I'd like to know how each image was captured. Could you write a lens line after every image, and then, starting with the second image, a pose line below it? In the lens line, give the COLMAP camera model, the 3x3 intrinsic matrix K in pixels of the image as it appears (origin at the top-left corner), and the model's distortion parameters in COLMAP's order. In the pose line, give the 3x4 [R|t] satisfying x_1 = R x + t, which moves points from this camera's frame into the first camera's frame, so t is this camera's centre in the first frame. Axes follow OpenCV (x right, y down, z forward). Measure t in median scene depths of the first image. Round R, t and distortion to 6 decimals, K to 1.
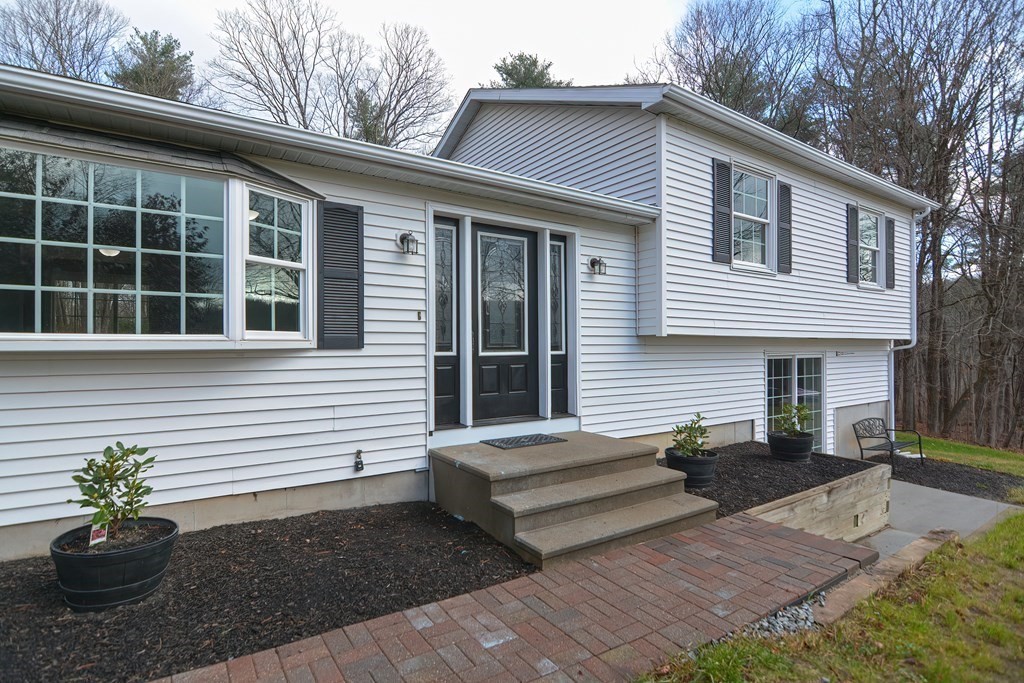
lens RADIAL K [[508.4, 0, 543.8], [0, 508.4, 344.4], [0, 0, 1]] dist [-0.000438, -0.001255]
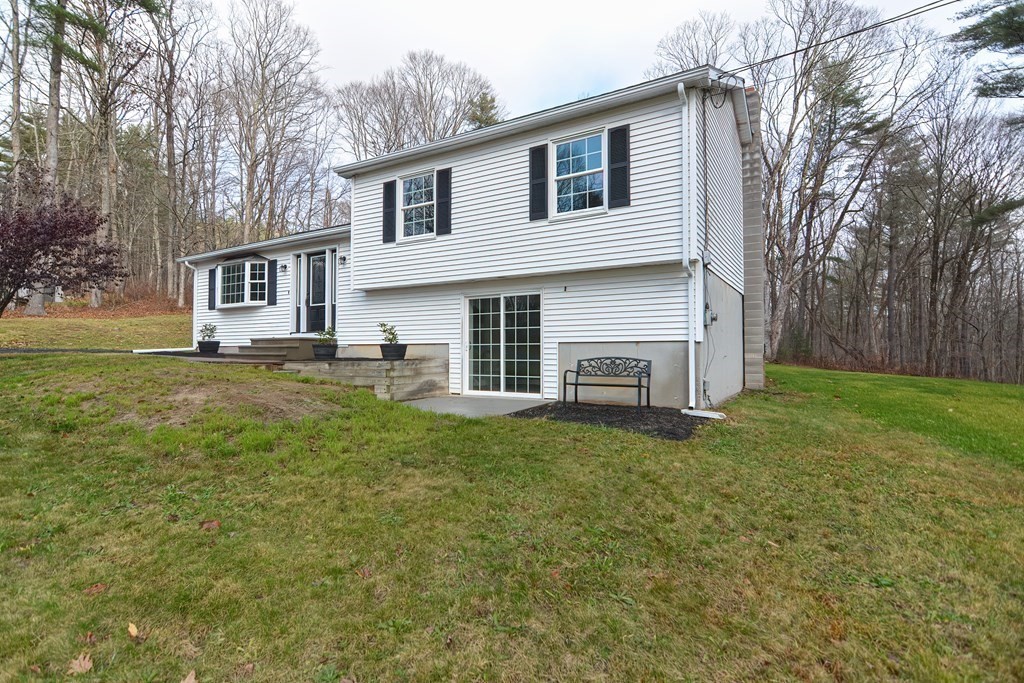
lens RADIAL K [[508.4, 0, 512.1], [0, 508.4, 341.3], [0, 0, 1]] dist [-0.000438, -0.001255]
pose [[0.411417, -0.018852, -0.911252, 2.644032], [0.004774, 0.999817, -0.018529, 0.255629], [0.911435, 0.003272, 0.411431, 0.895134]]
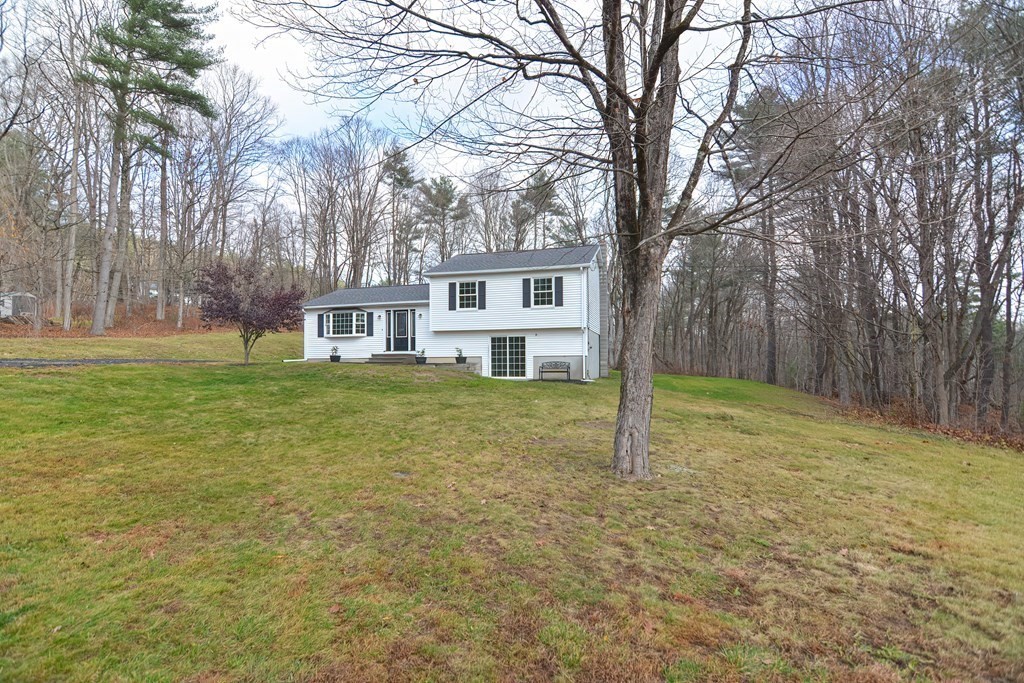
lens RADIAL K [[508.4, 0, 517.1], [0, 508.4, 355.4], [0, 0, 1]] dist [-0.000438, -0.001255]
pose [[0.643227, -0.017132, -0.765484, 4.497735], [0.008997, 0.999850, -0.014818, 0.288030], [0.765622, 0.002644, 0.643285, -1.300733]]
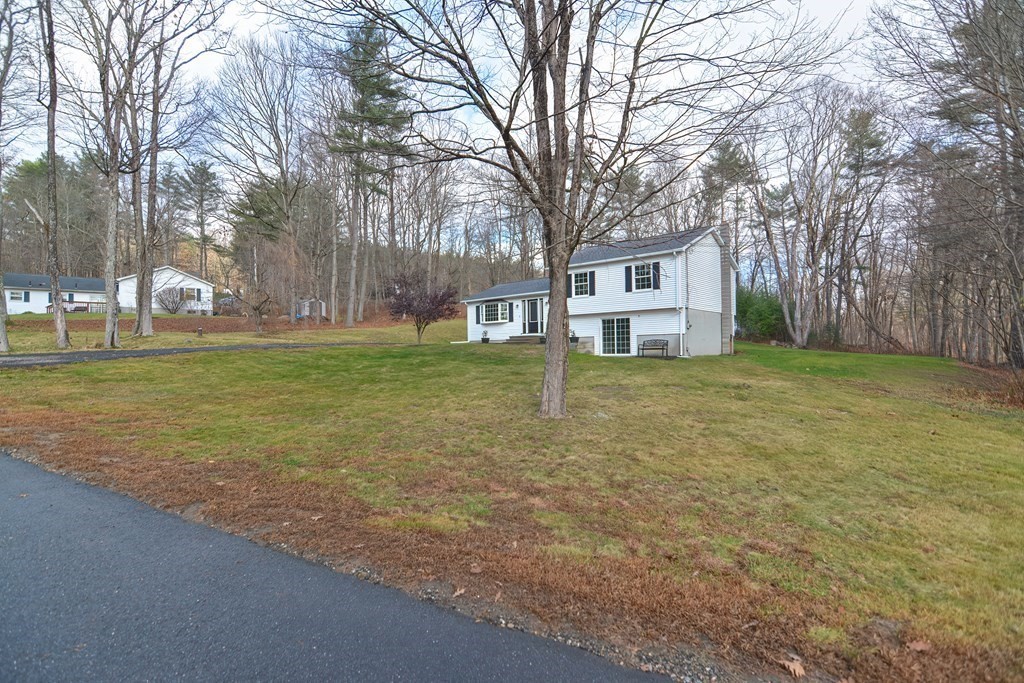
lens RADIAL K [[508.4, 0, 512.3], [0, 508.4, 346.4], [0, 0, 1]] dist [-0.000438, -0.001255]
pose [[0.251424, -0.009160, -0.967834, 5.735431], [0.020412, 0.999783, -0.004160, 0.336531], [0.967662, -0.018709, 0.251557, -0.727079]]
